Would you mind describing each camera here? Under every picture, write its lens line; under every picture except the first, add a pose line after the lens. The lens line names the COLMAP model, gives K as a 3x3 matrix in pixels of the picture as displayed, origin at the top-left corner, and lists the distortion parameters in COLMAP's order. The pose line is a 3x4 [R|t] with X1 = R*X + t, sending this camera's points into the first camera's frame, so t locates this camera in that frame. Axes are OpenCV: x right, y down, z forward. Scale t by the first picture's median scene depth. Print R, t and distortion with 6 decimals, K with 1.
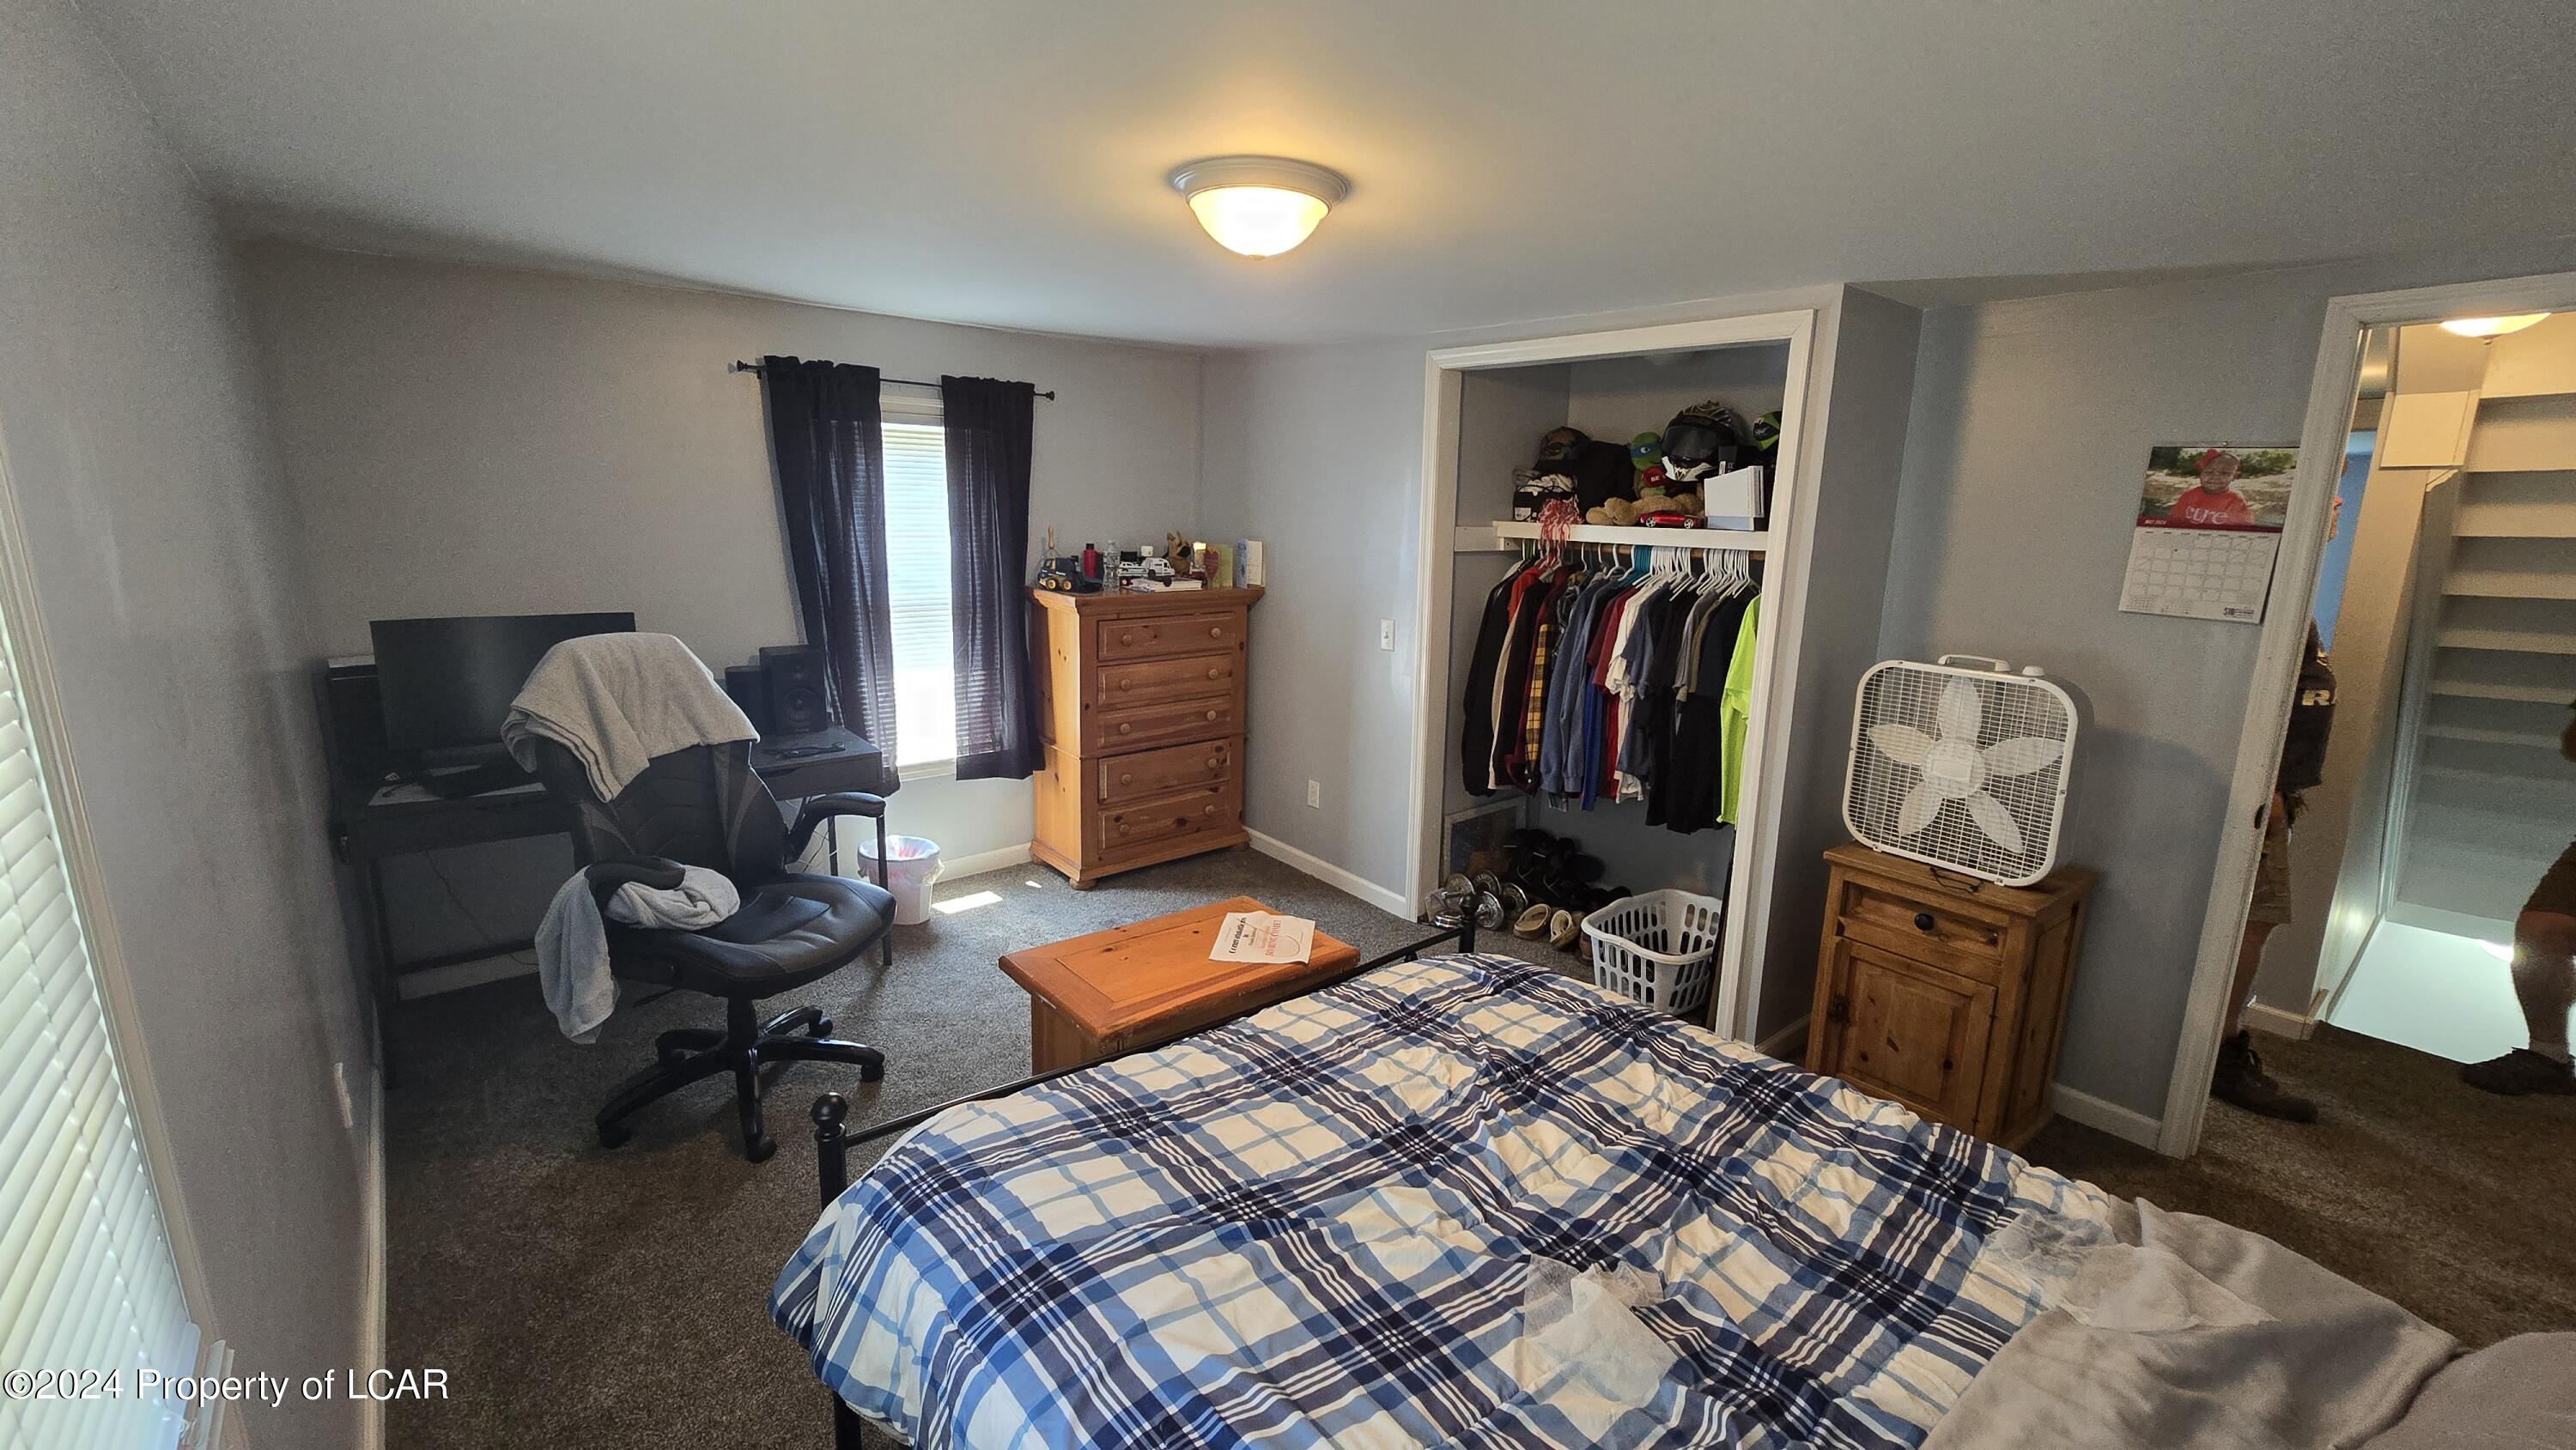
lens RADIAL K [[1056.5, 0, 1299.3], [0, 1056.5, 730.3], [0, 0, 1]] dist [-0.002212, 0.000395]
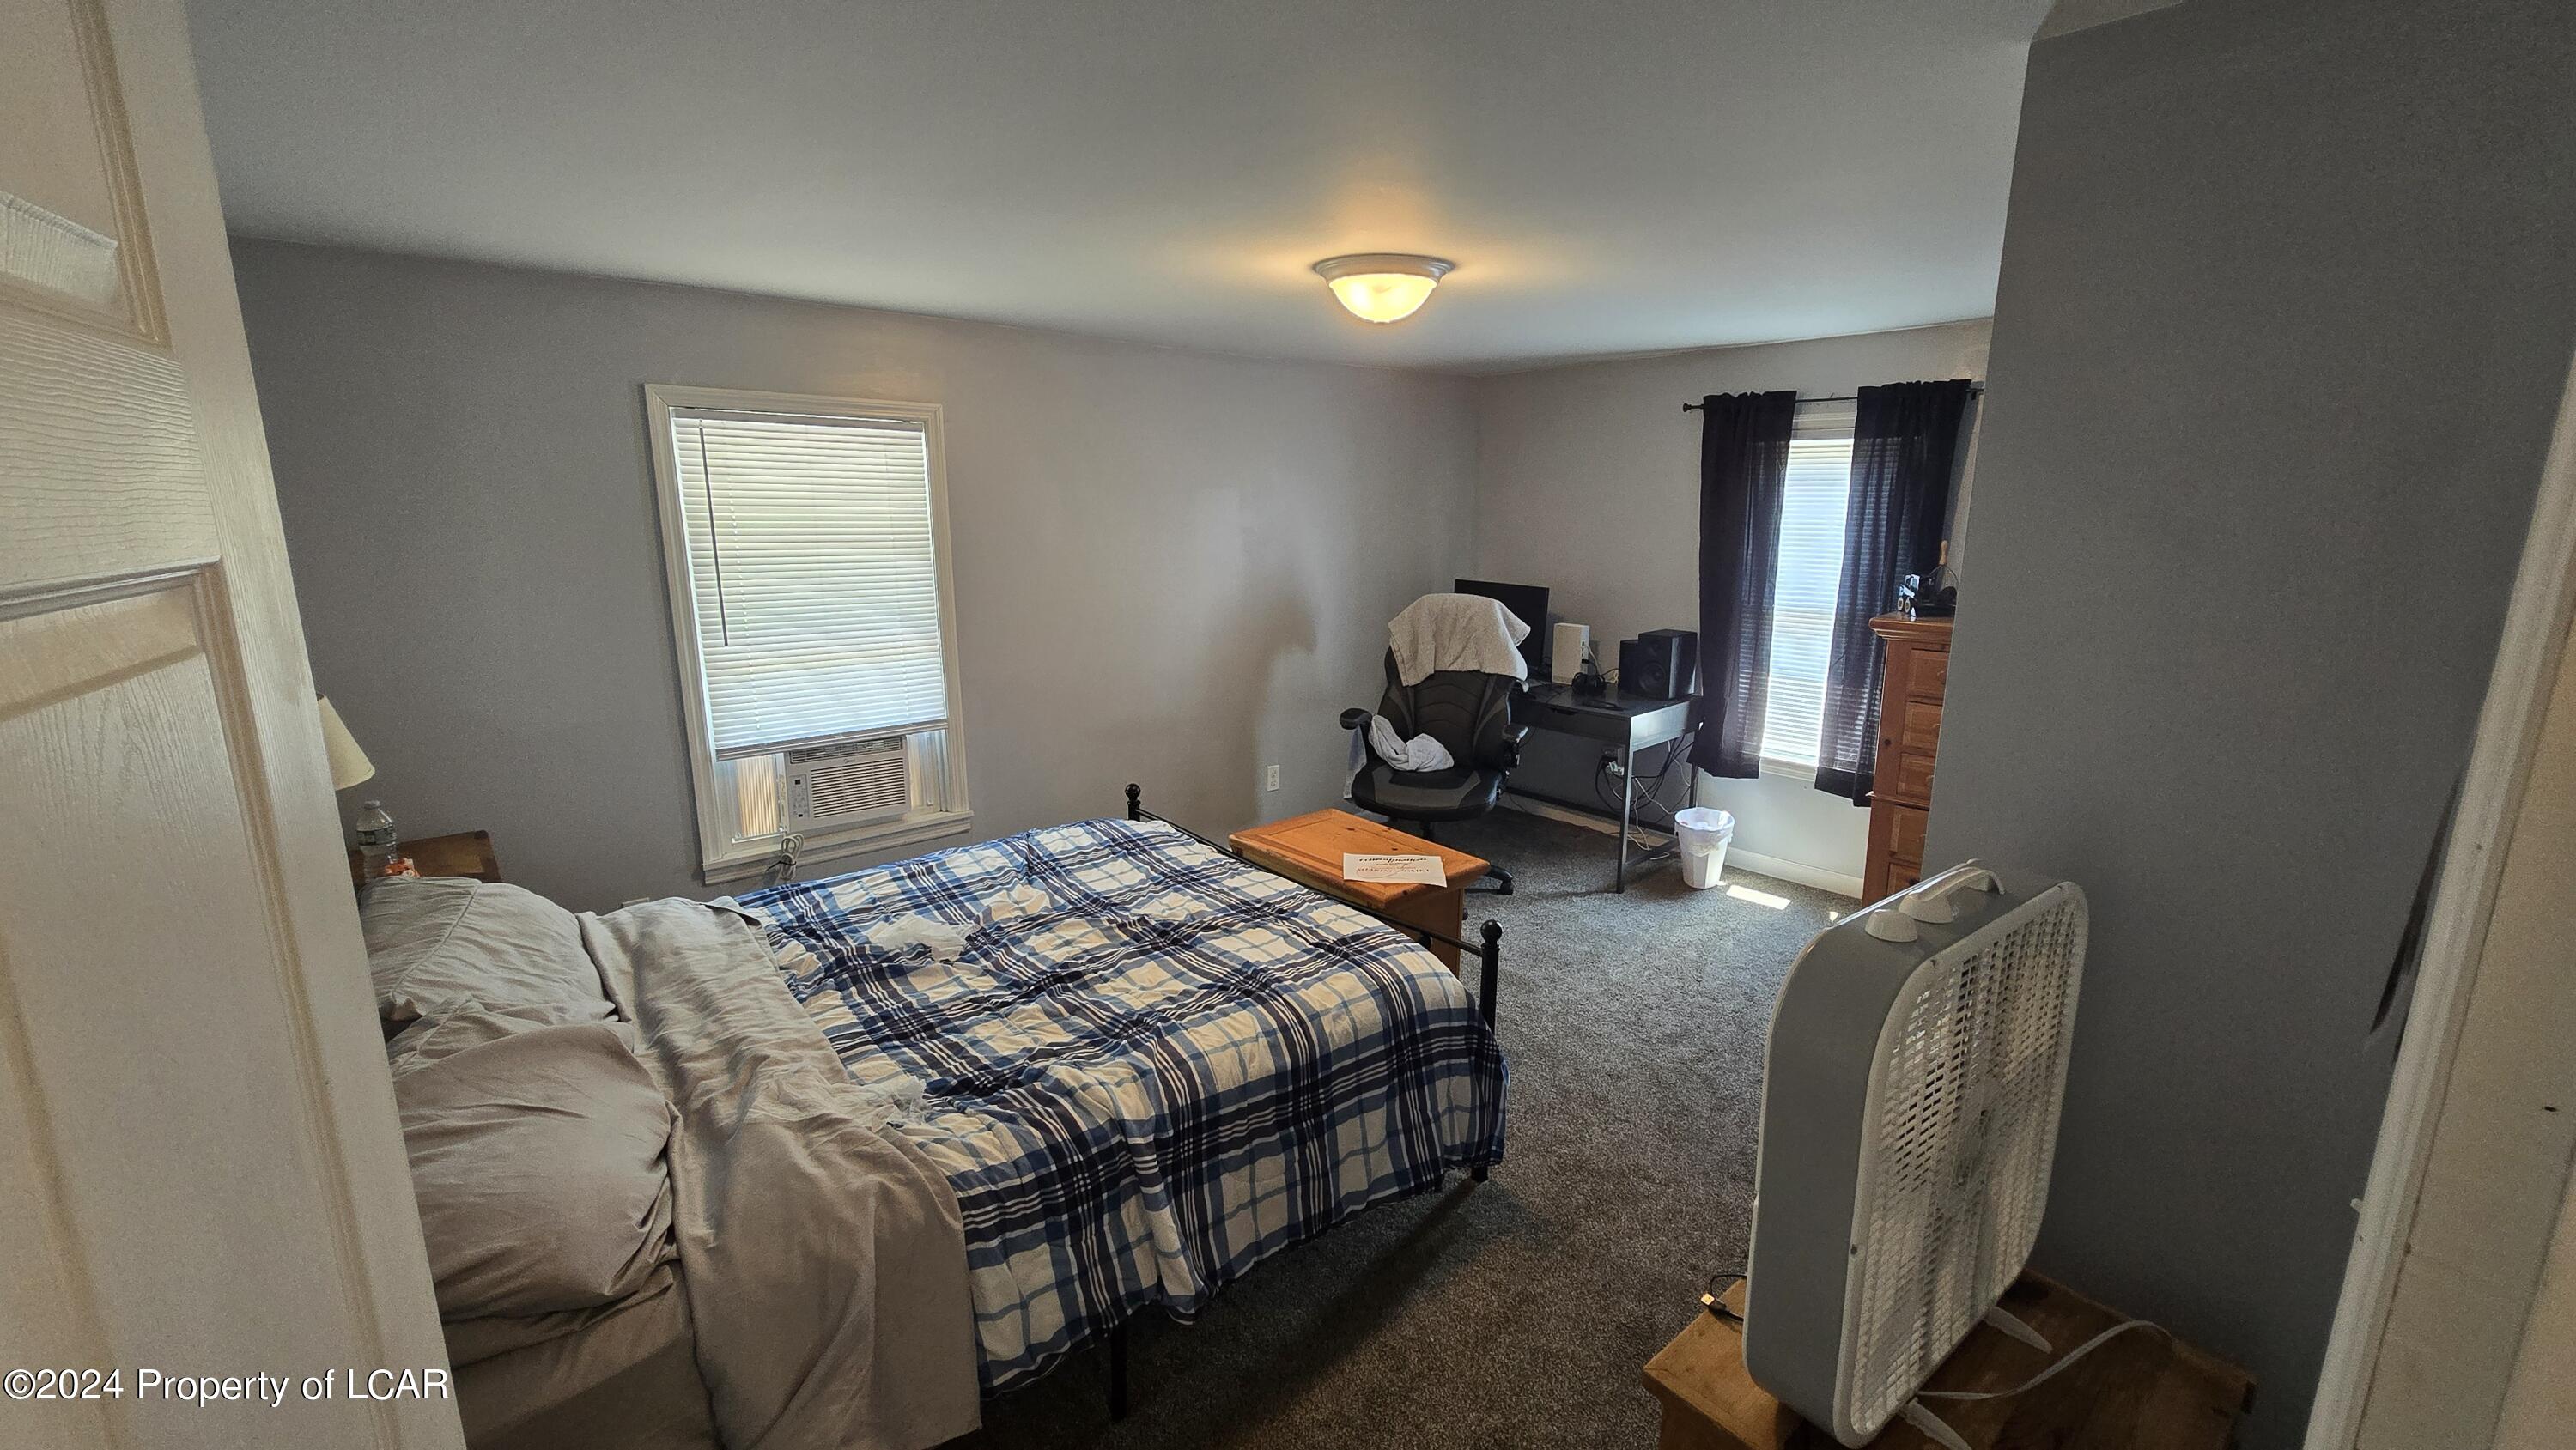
lens RADIAL K [[1056.5, 0, 1302.3], [0, 1056.5, 724.9], [0, 0, 1]] dist [-0.002212, 0.000395]
pose [[0.039177, 0.192558, -0.980503, 0.767379], [-0.214330, 0.960037, 0.179975, -0.107373], [0.975975, 0.203101, 0.078882, 0.527848]]
